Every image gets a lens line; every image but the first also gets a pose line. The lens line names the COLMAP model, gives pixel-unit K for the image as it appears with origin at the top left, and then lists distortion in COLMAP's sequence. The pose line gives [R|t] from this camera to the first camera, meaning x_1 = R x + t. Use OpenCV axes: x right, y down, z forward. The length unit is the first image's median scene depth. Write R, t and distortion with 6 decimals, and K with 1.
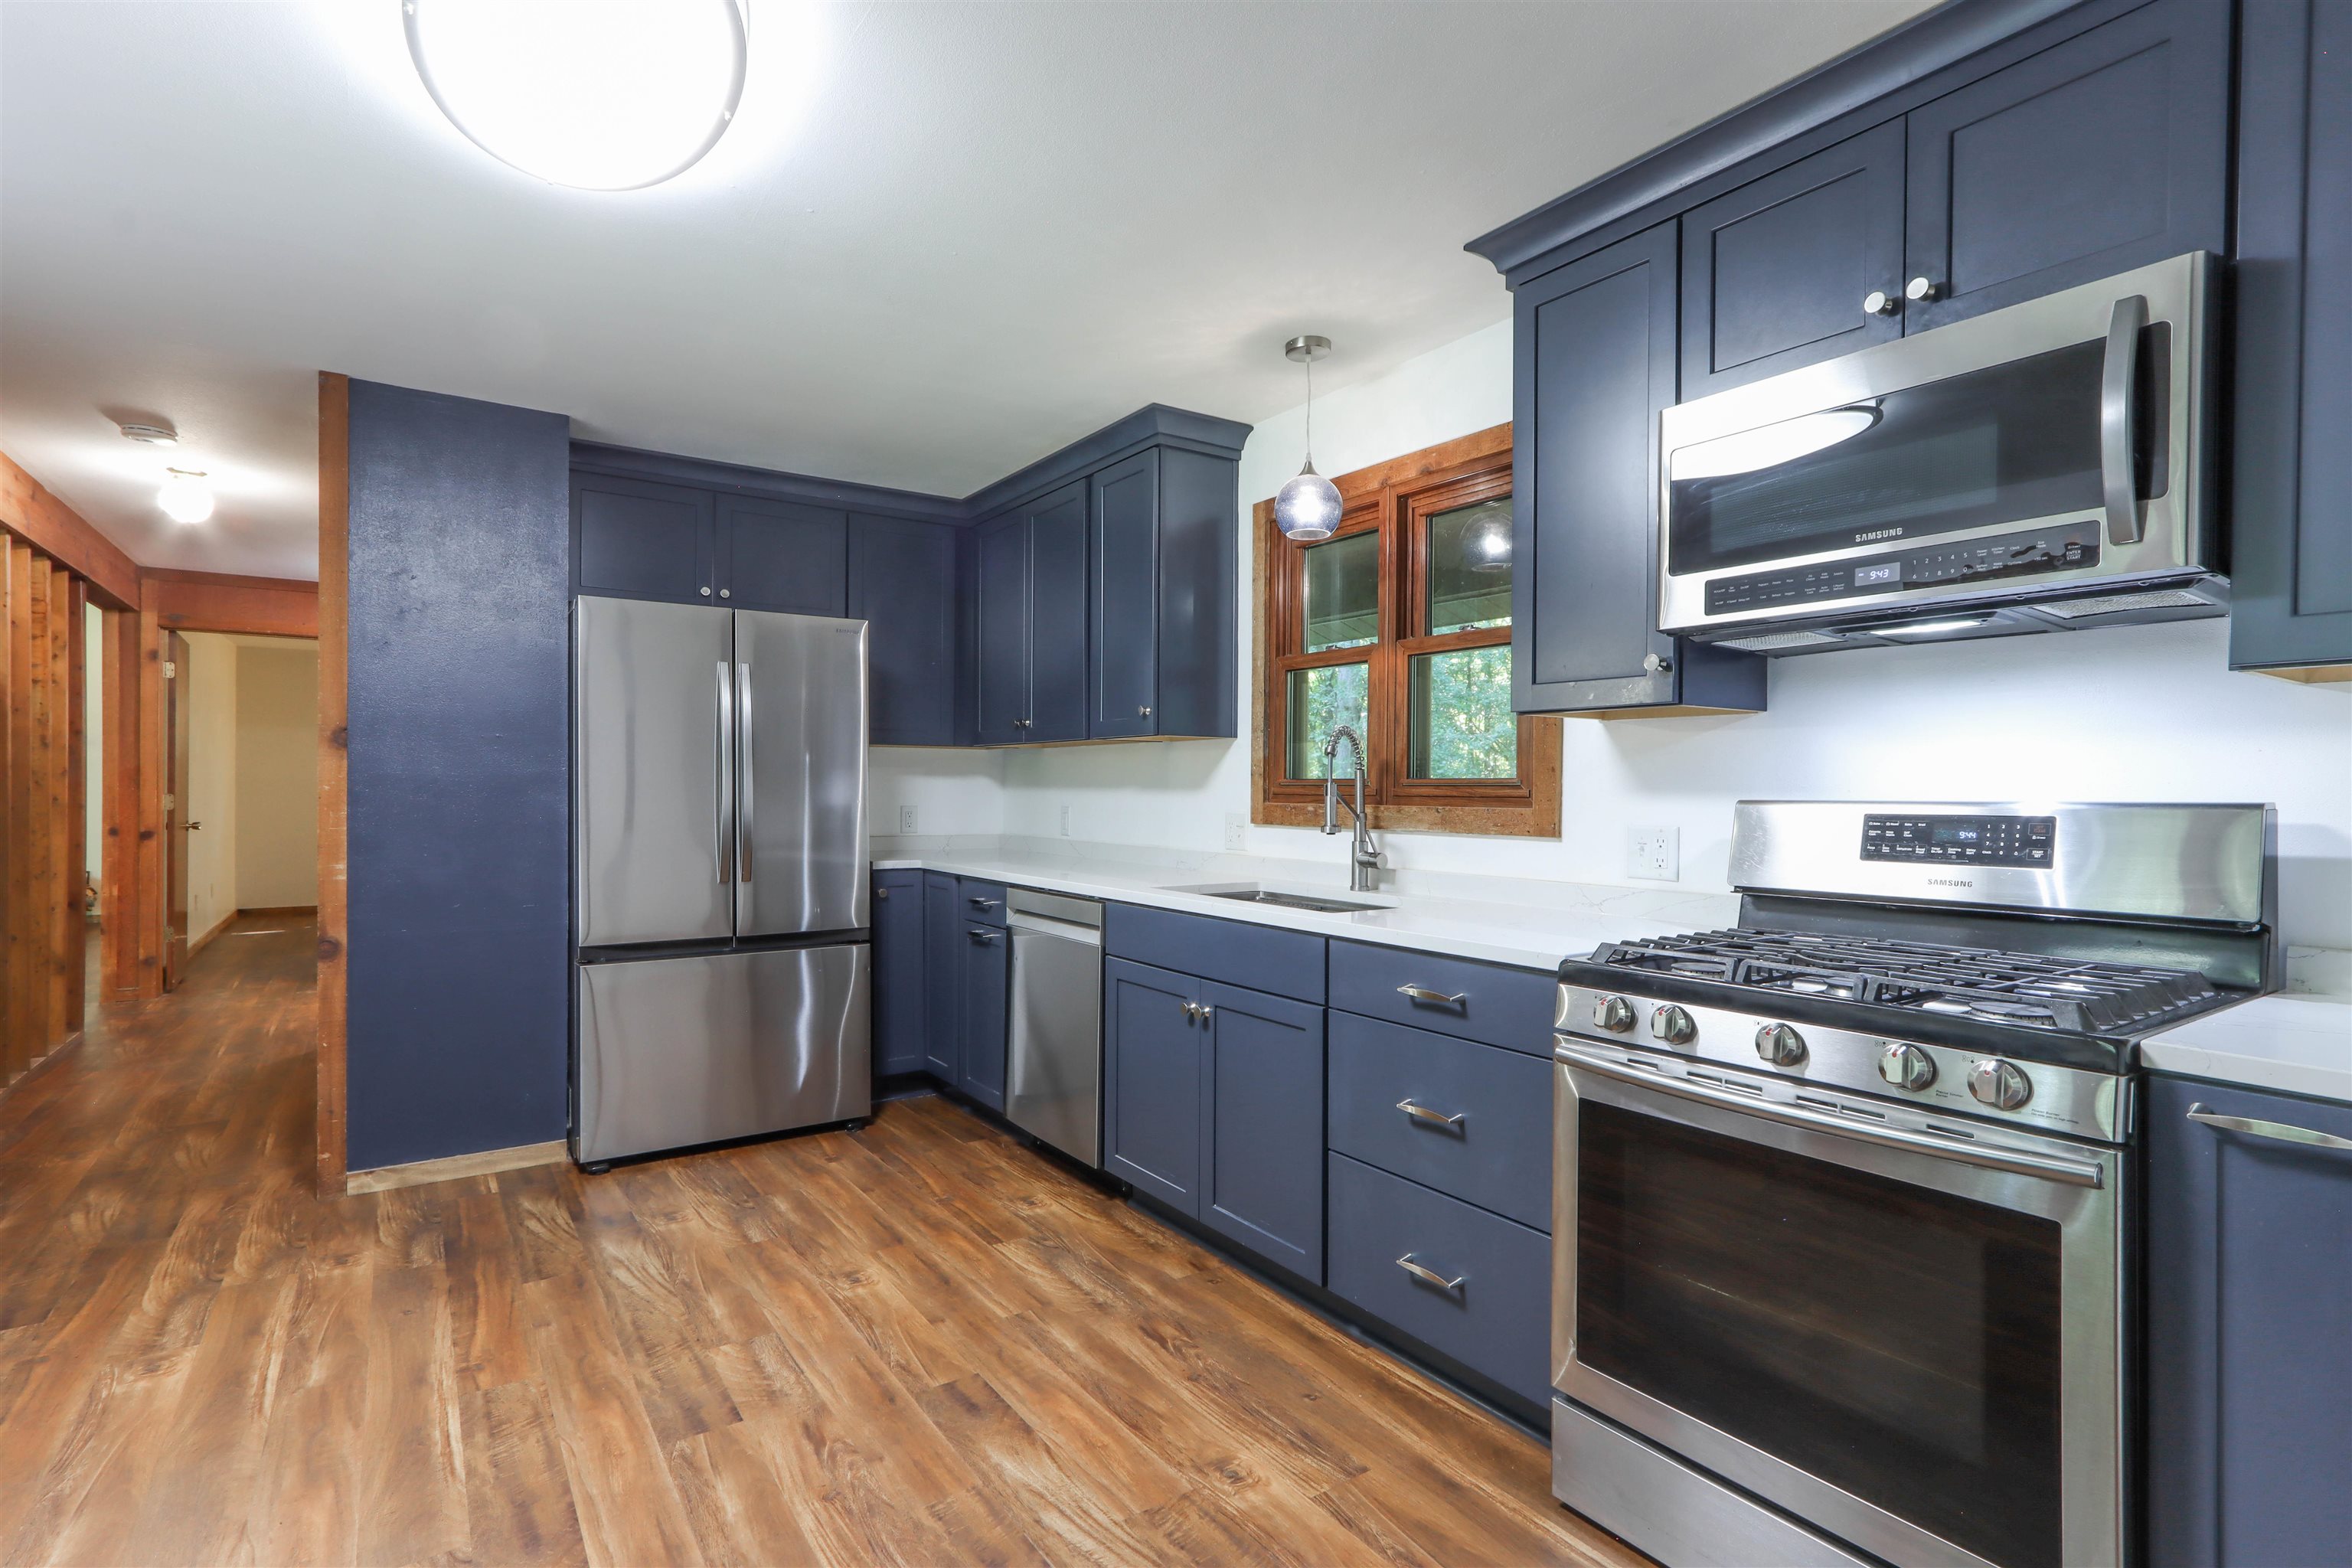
lens RADIAL K [[1112.2, 0, 1168.3], [0, 1112.2, 790.2], [0, 0, 1]] dist [-0.015415, 0.006929]
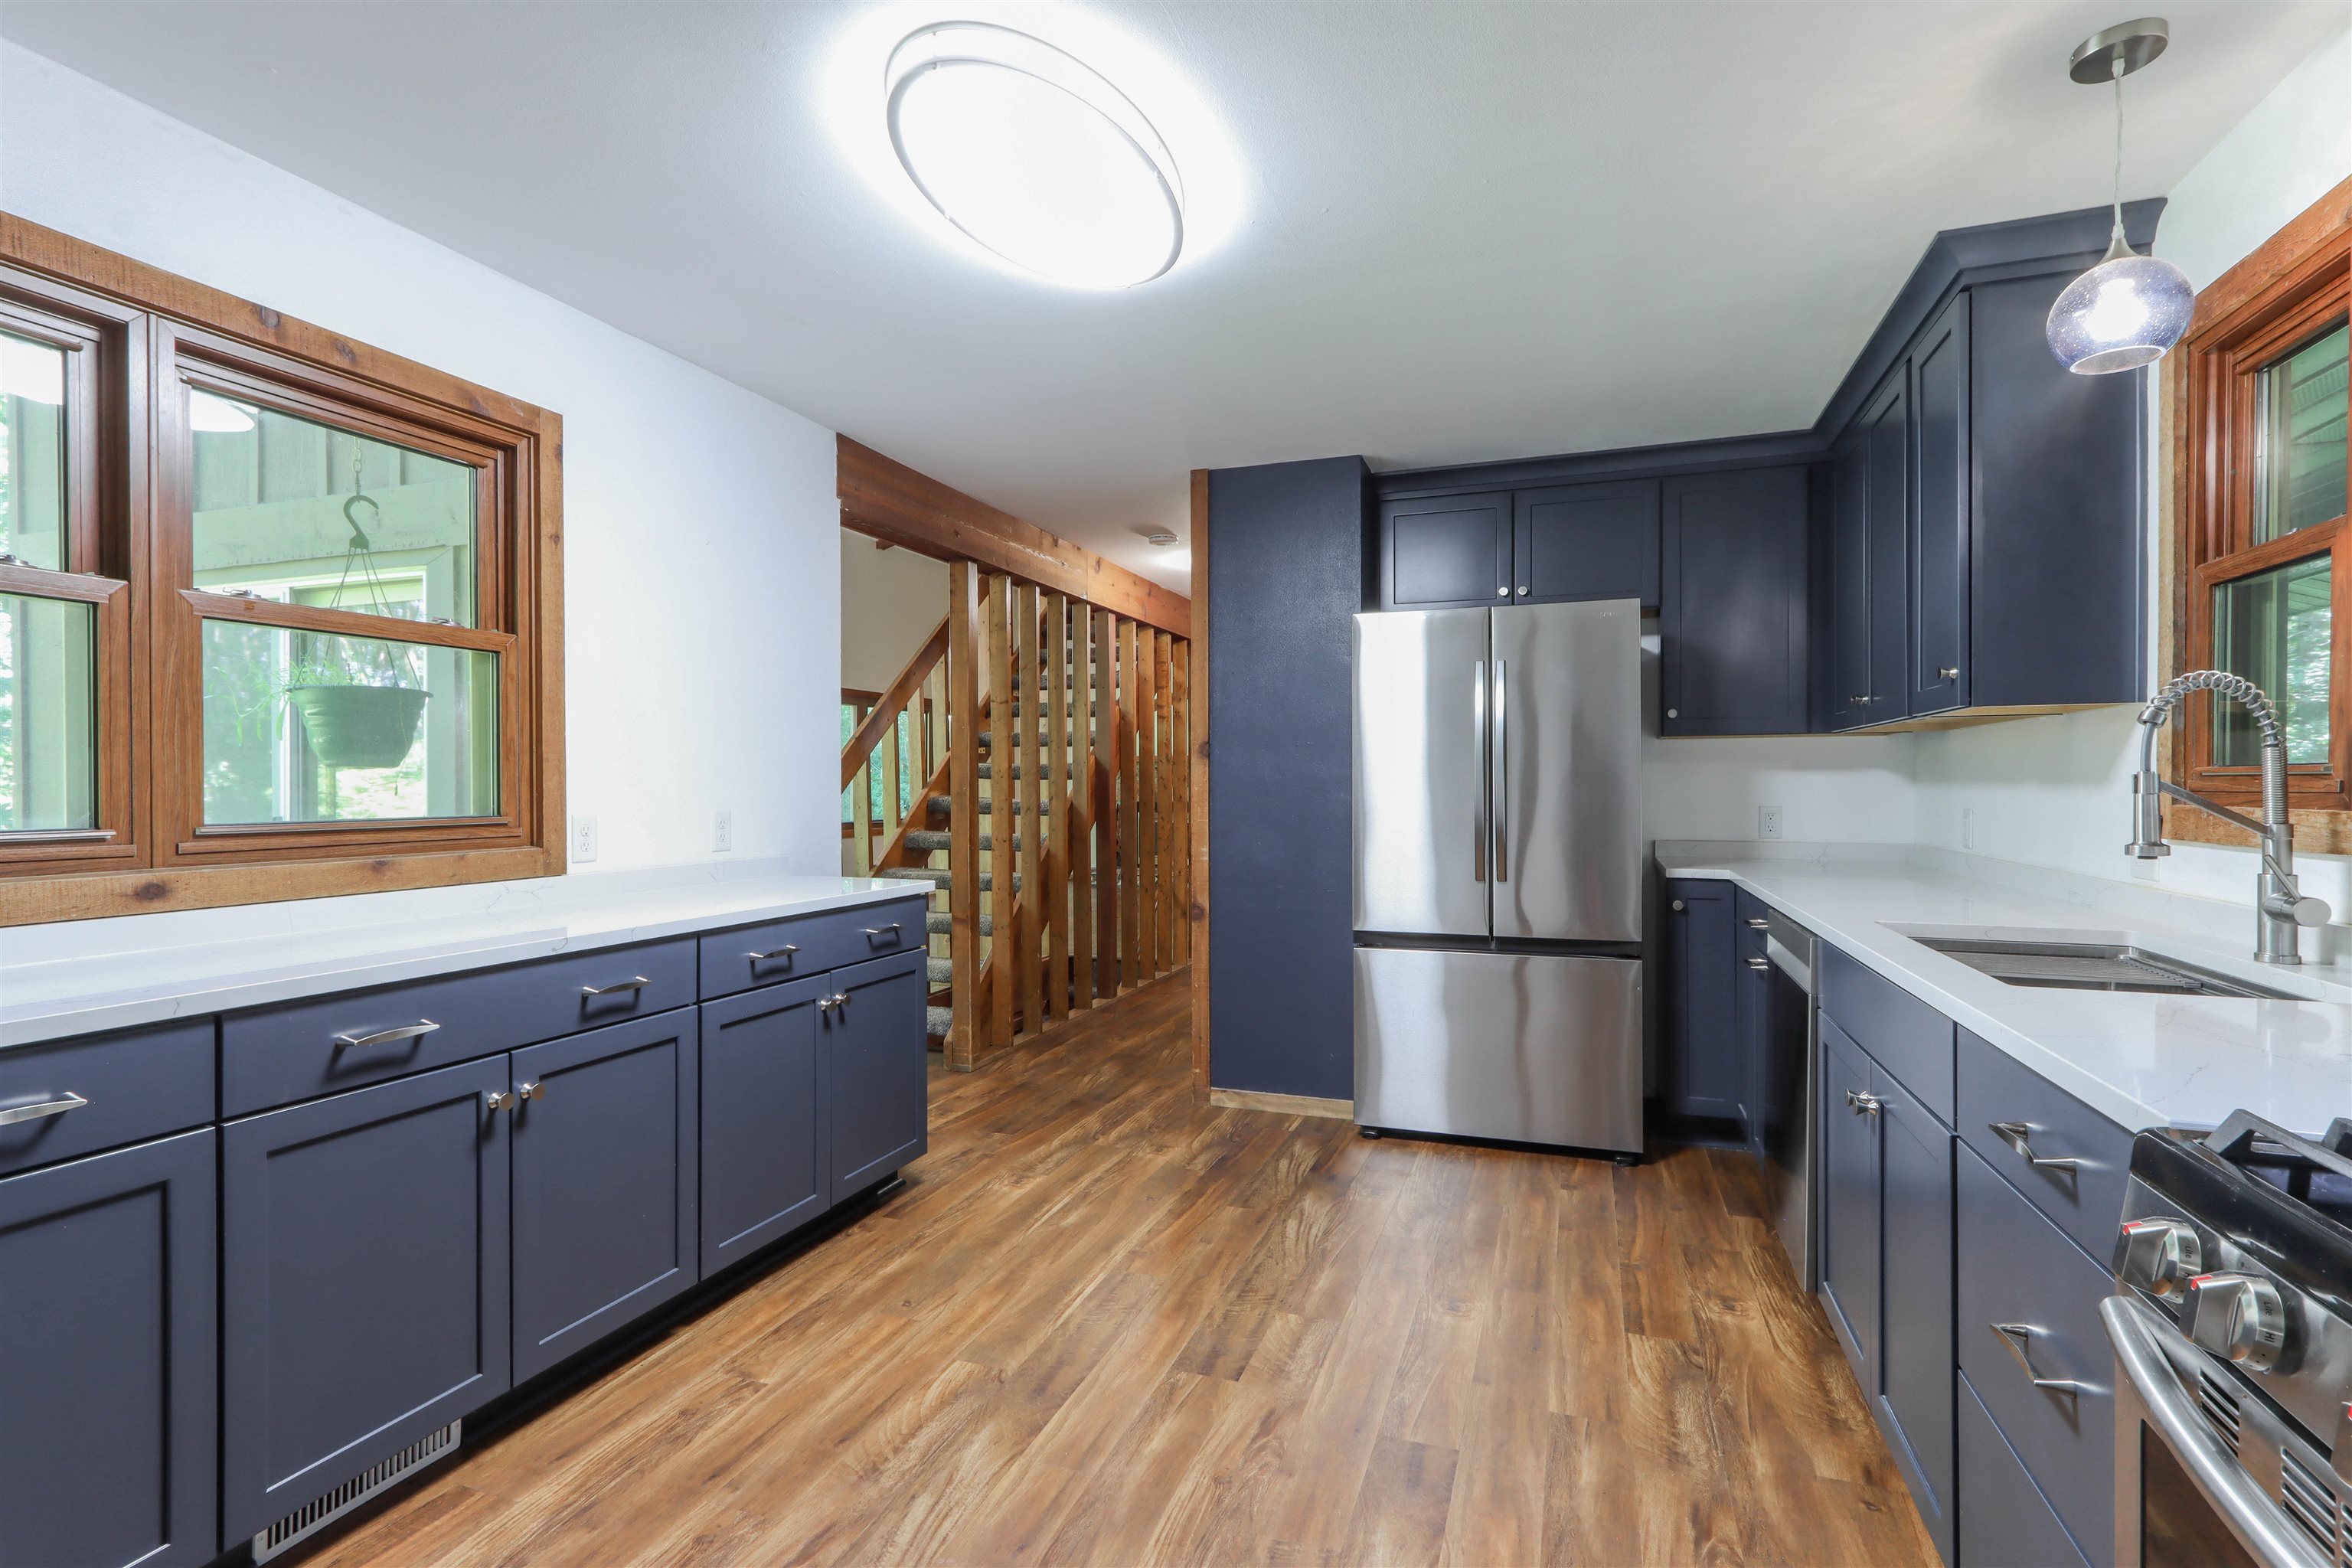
lens RADIAL K [[1112.2, 0, 1168.3], [0, 1112.2, 790.2], [0, 0, 1]] dist [-0.015415, 0.006929]
pose [[0.576239, -0.003911, -0.817272, 0.307881], [0.004103, 0.999990, -0.001893, 0.002291], [0.817271, -0.002262, 0.576249, 0.228060]]
